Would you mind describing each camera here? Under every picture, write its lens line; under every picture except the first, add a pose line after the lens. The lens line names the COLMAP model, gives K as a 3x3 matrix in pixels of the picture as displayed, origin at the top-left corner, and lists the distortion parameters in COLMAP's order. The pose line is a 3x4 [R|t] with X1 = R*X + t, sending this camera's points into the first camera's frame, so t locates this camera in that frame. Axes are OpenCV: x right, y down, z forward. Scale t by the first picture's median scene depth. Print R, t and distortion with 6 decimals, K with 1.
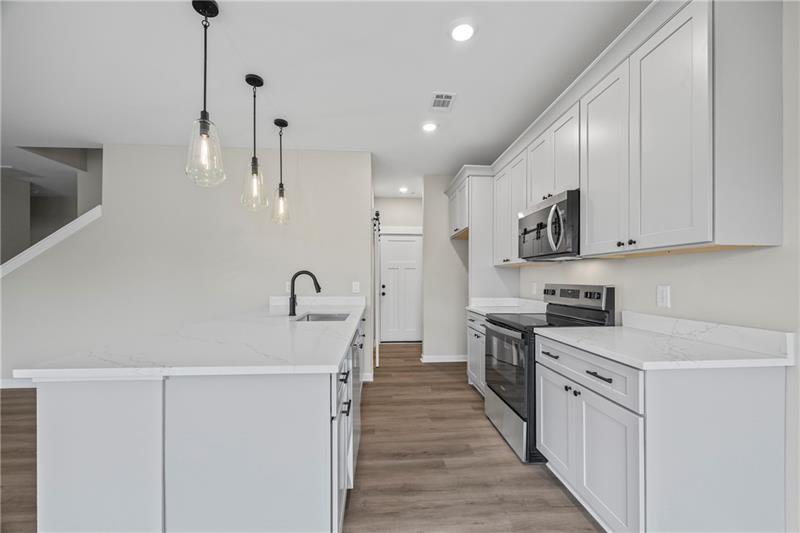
lens RADIAL K [[315.7, 0, 402.9], [0, 315.7, 278.8], [0, 0, 1]] dist [-0.004400, 0.000701]
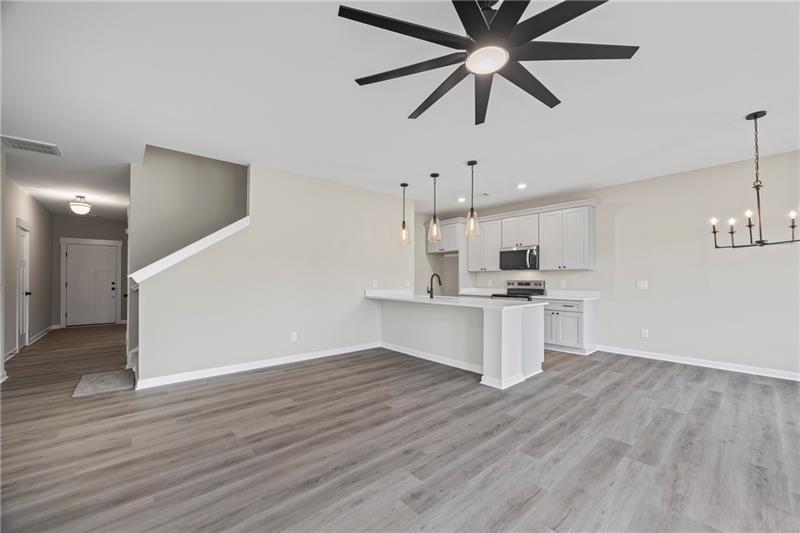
lens RADIAL K [[315.7, 0, 400.7], [0, 315.7, 277.3], [0, 0, 1]] dist [-0.004400, 0.000701]
pose [[0.800169, 0.002014, 0.599771, -1.192846], [-0.000736, 0.999997, -0.002376, 0.000598], [-0.599774, 0.001460, 0.800168, -0.275660]]
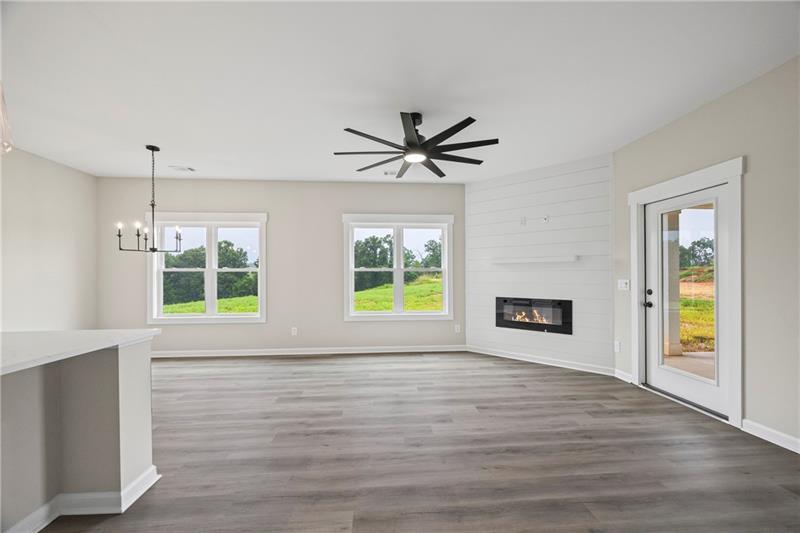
lens RADIAL K [[315.7, 0, 399.9], [0, 315.7, 274.0], [0, 0, 1]] dist [-0.004400, 0.000701]
pose [[-0.999988, 0.004034, 0.002714, -0.783806], [0.004014, 0.999965, -0.007308, -0.000673], [-0.002744, -0.007297, -0.999970, 0.840793]]
